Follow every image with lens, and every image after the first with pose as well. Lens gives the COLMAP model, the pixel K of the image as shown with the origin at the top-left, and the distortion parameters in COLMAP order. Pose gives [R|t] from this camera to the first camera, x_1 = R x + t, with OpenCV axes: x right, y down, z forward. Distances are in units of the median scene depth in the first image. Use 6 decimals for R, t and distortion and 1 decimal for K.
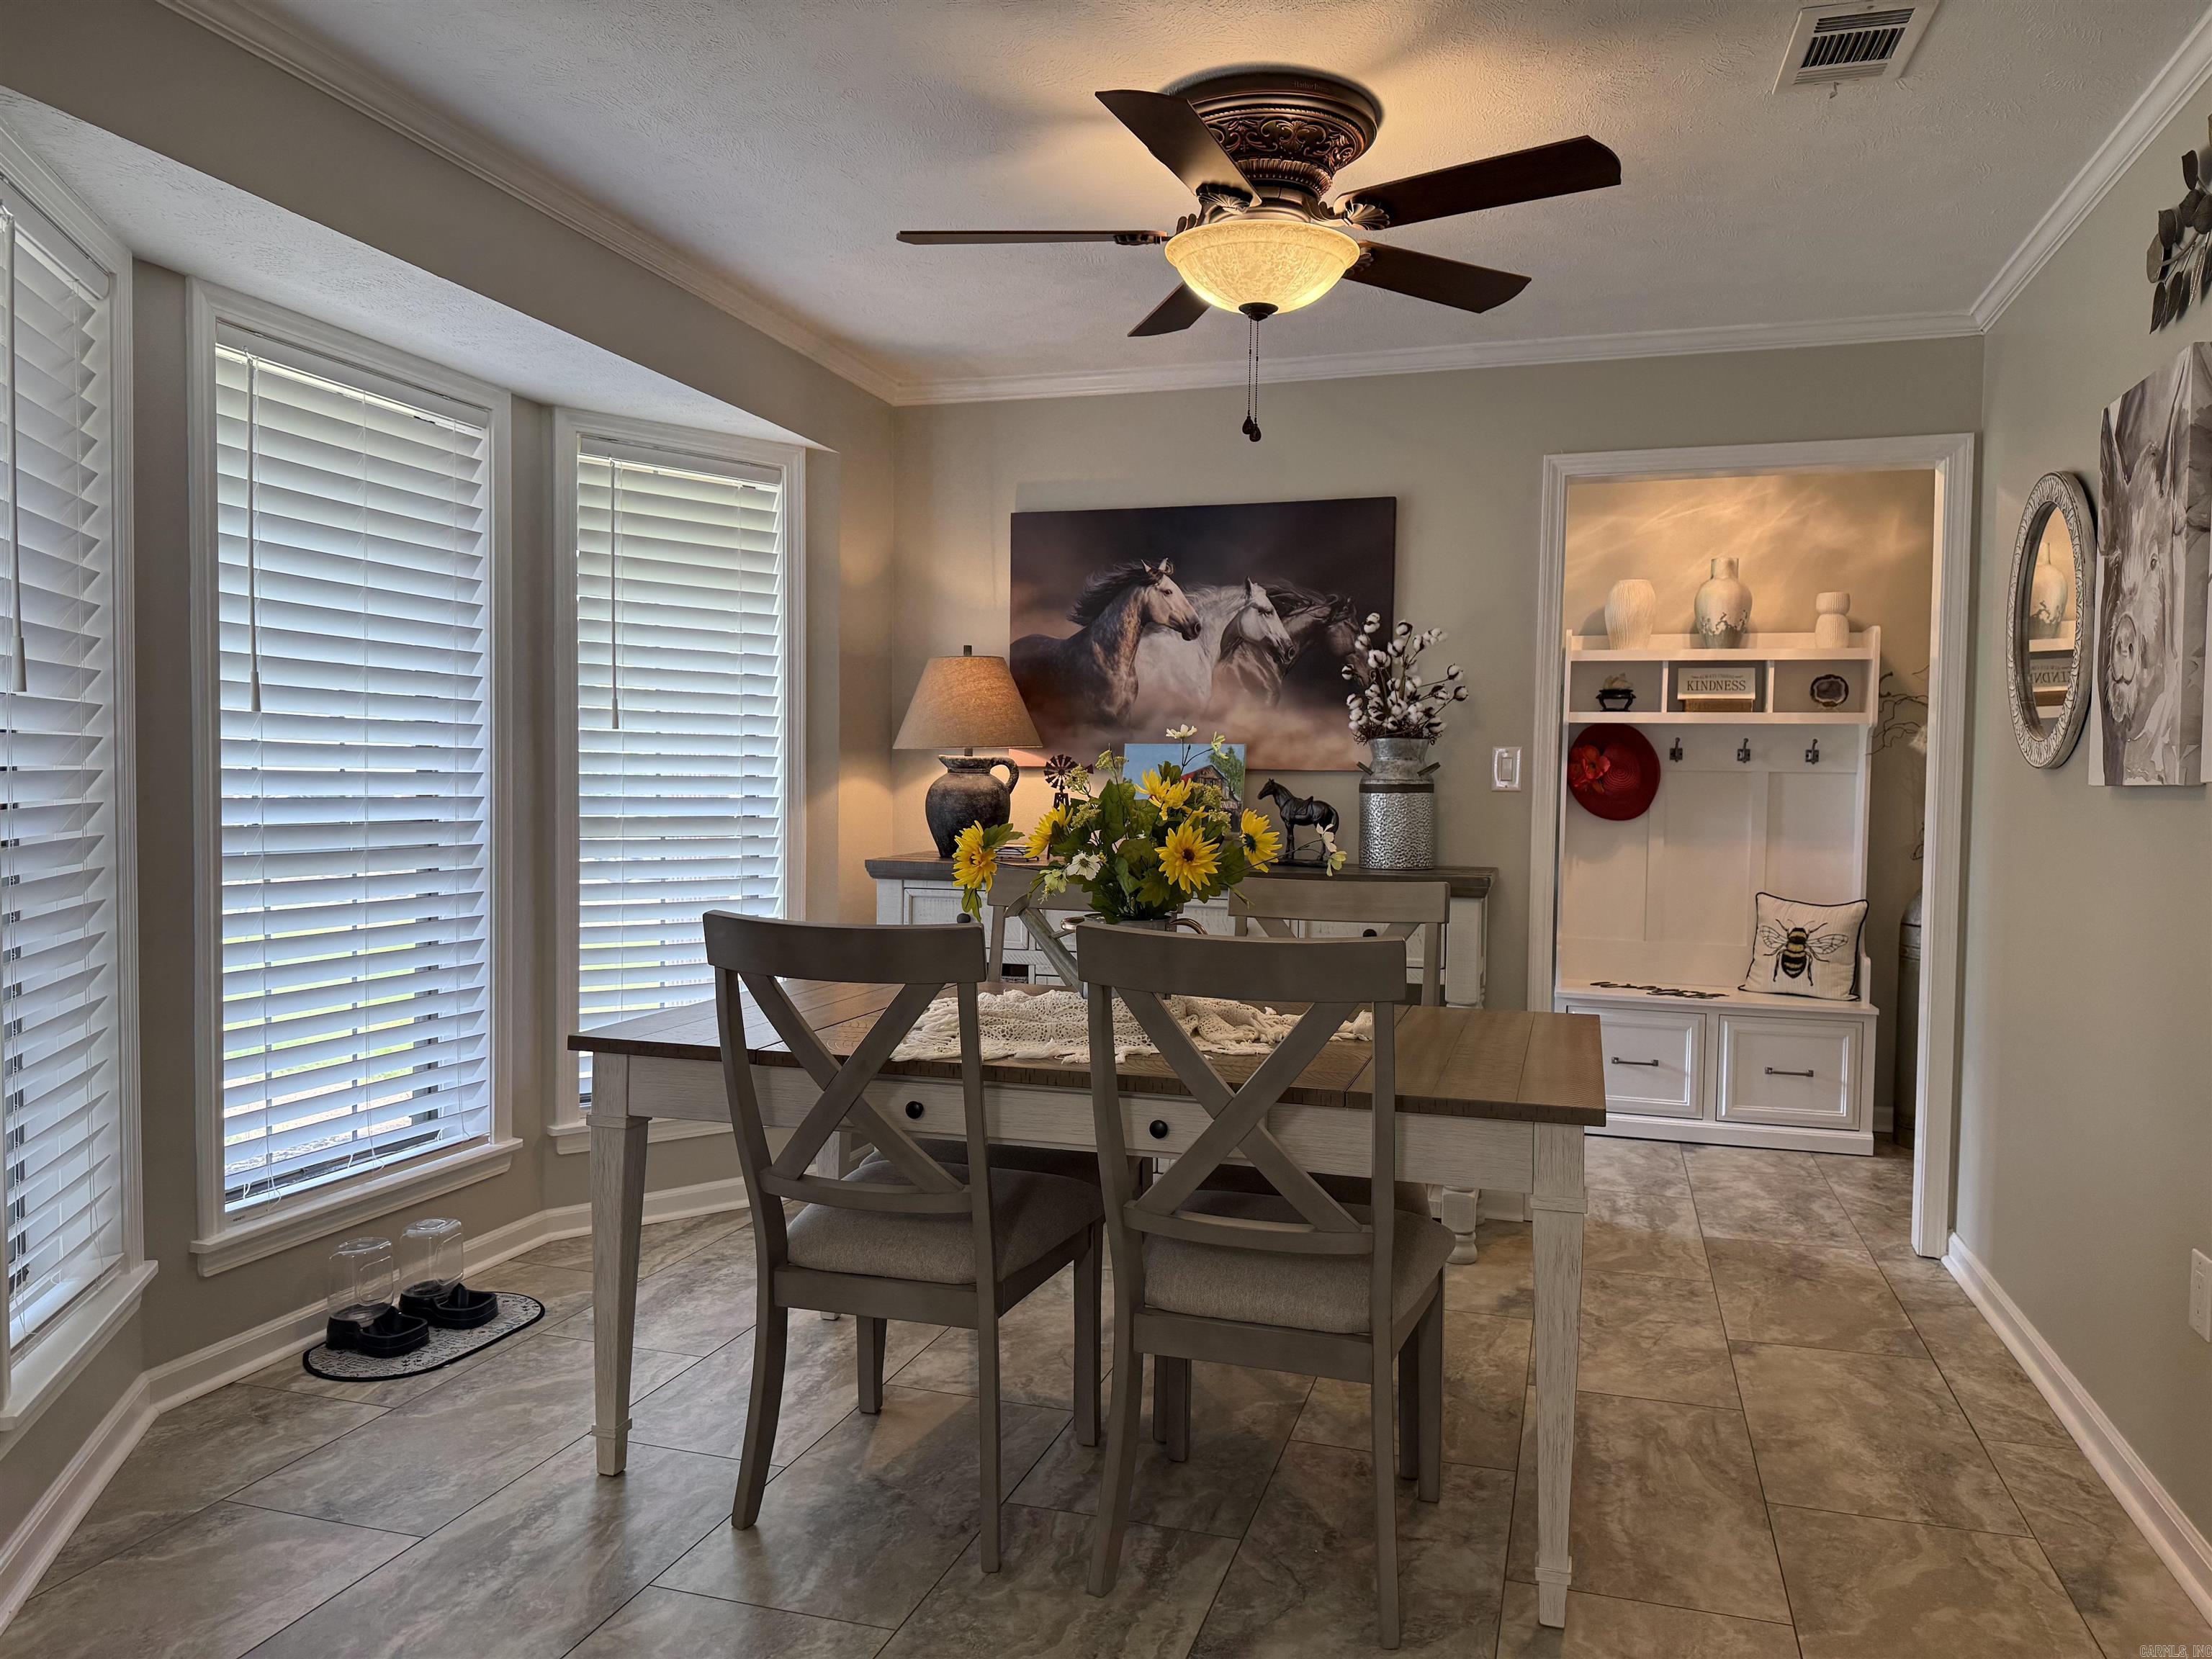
lens RADIAL K [[1542.9, 0, 1087.2], [0, 1542.9, 826.8], [0, 0, 1]] dist [0.031705, -0.046021]
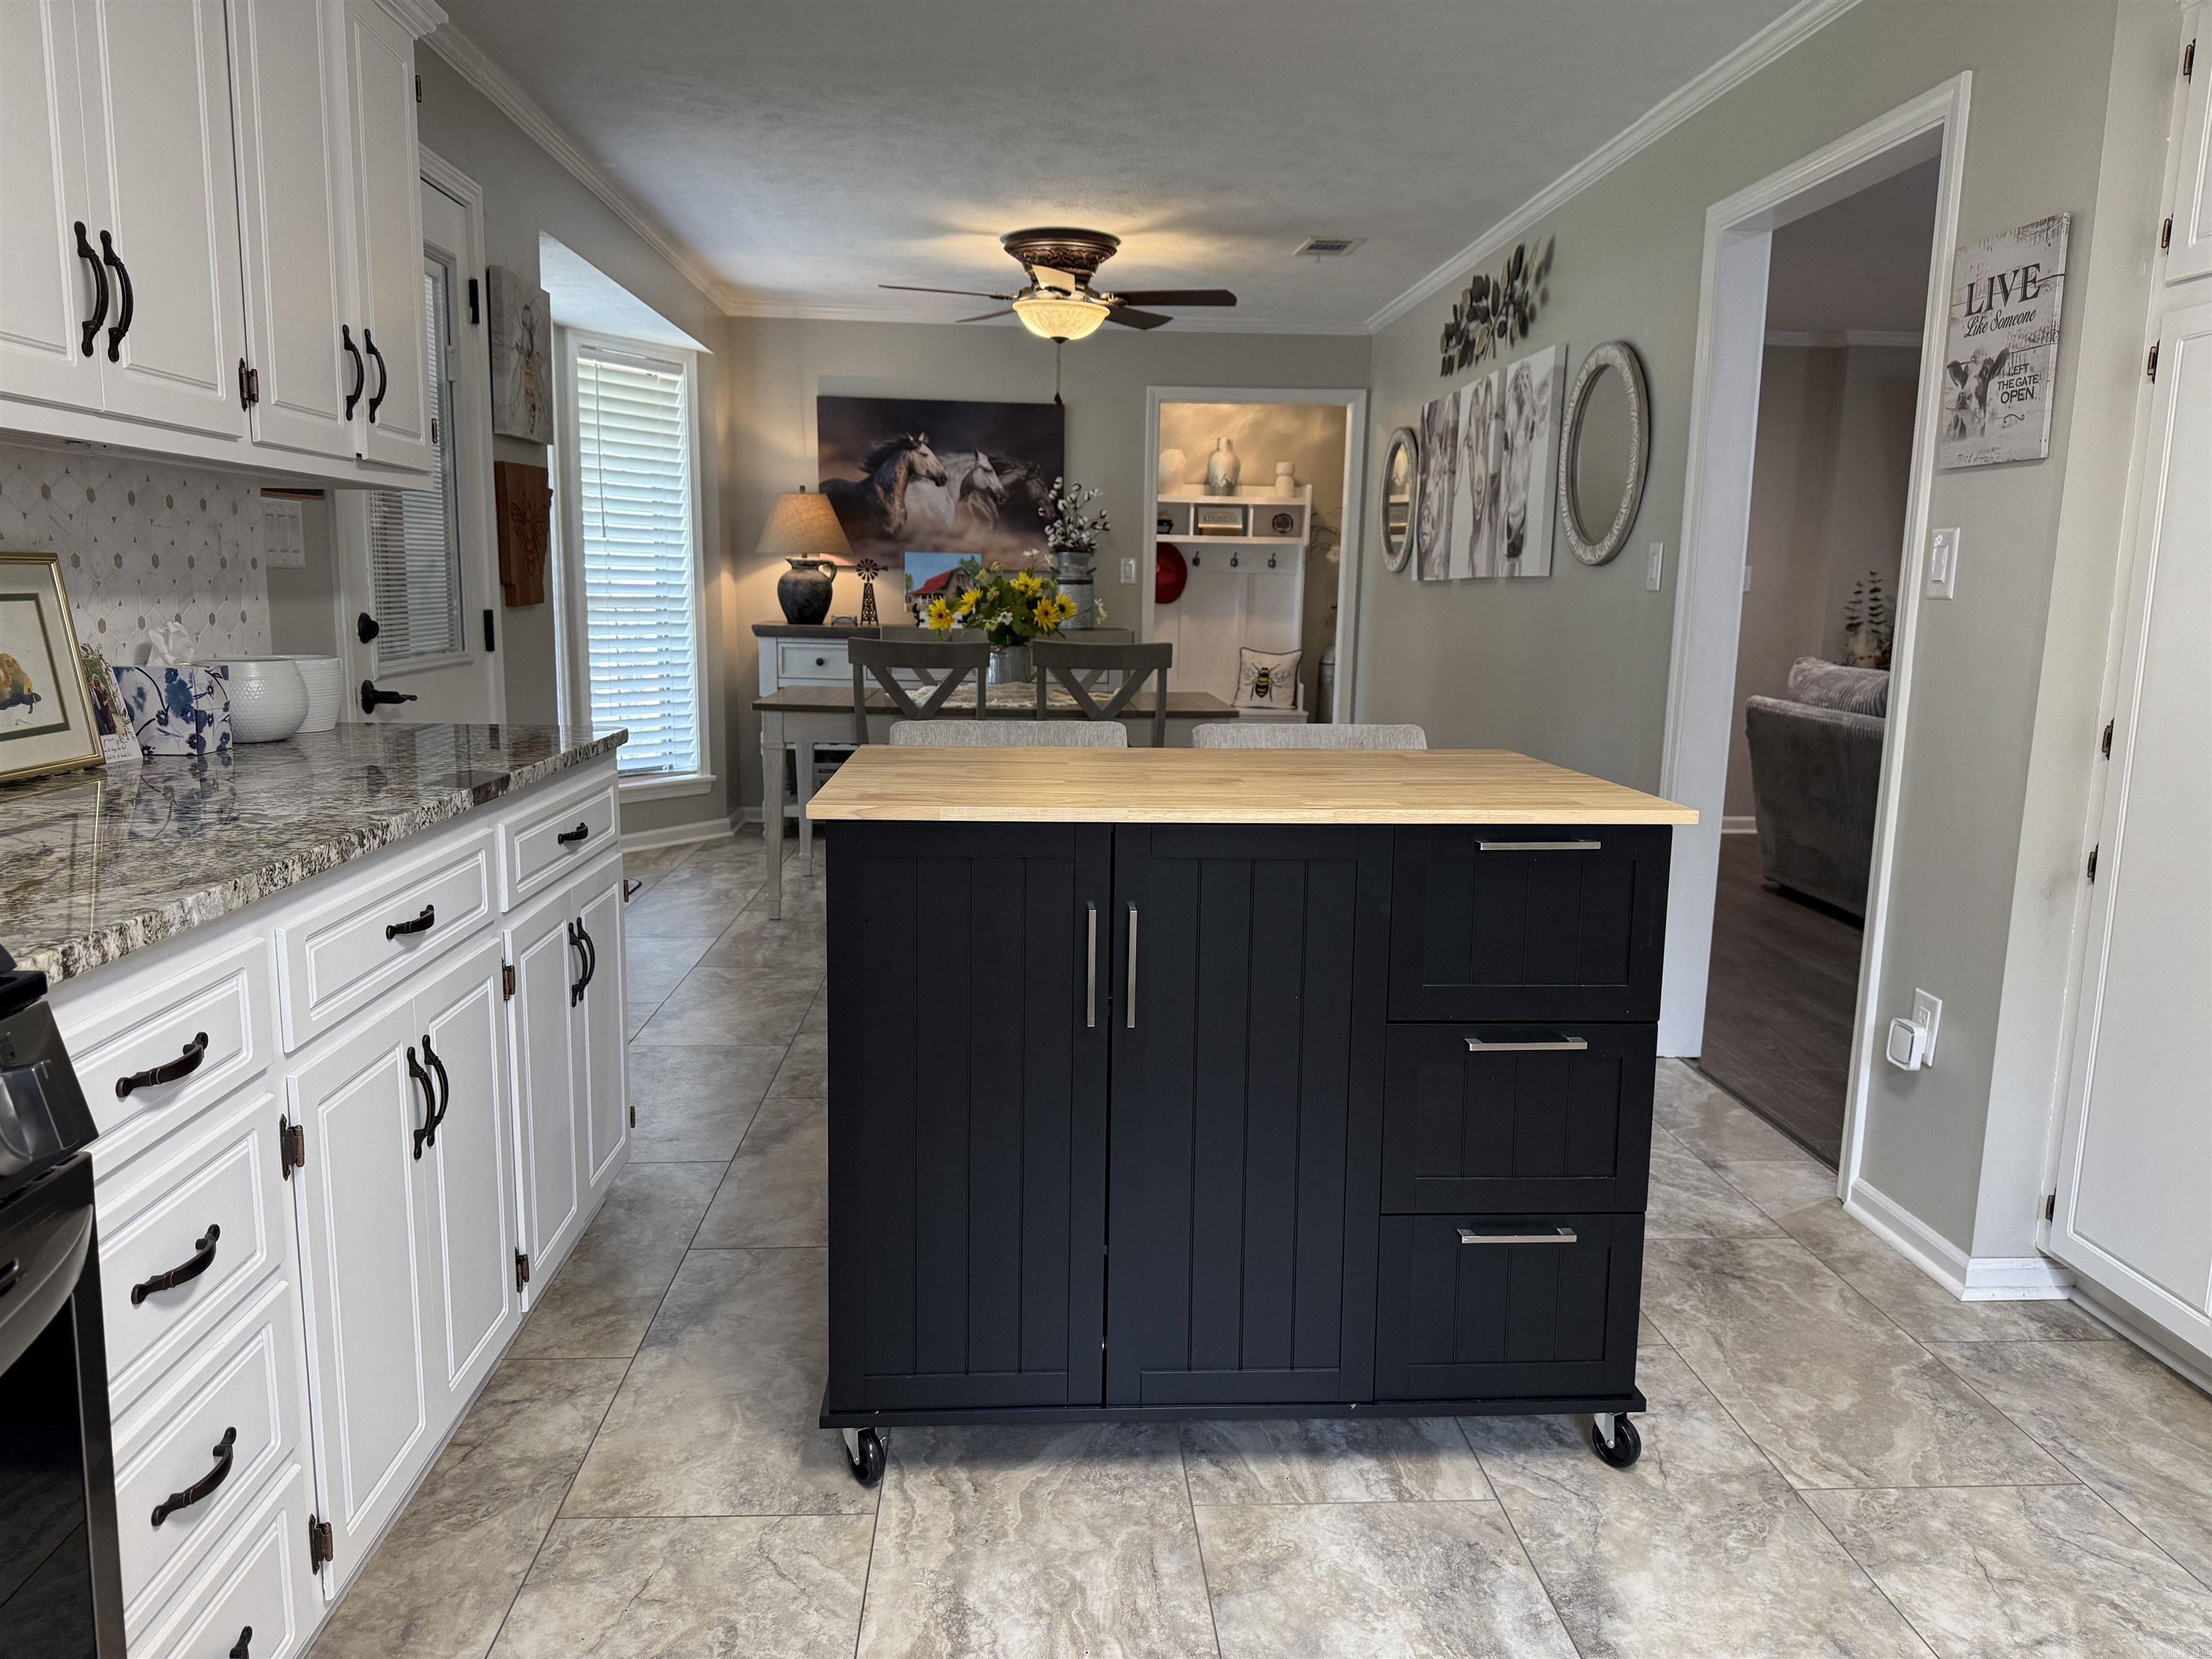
lens RADIAL K [[1542.9, 0, 1119.4], [0, 1542.9, 851.7], [0, 0, 1]] dist [0.031705, -0.046021]
pose [[0.928558, -0.057692, 0.366677, -0.373941], [0.003597, 0.989200, 0.146530, 0.019888], [-0.371170, -0.134742, 0.918737, -0.604320]]
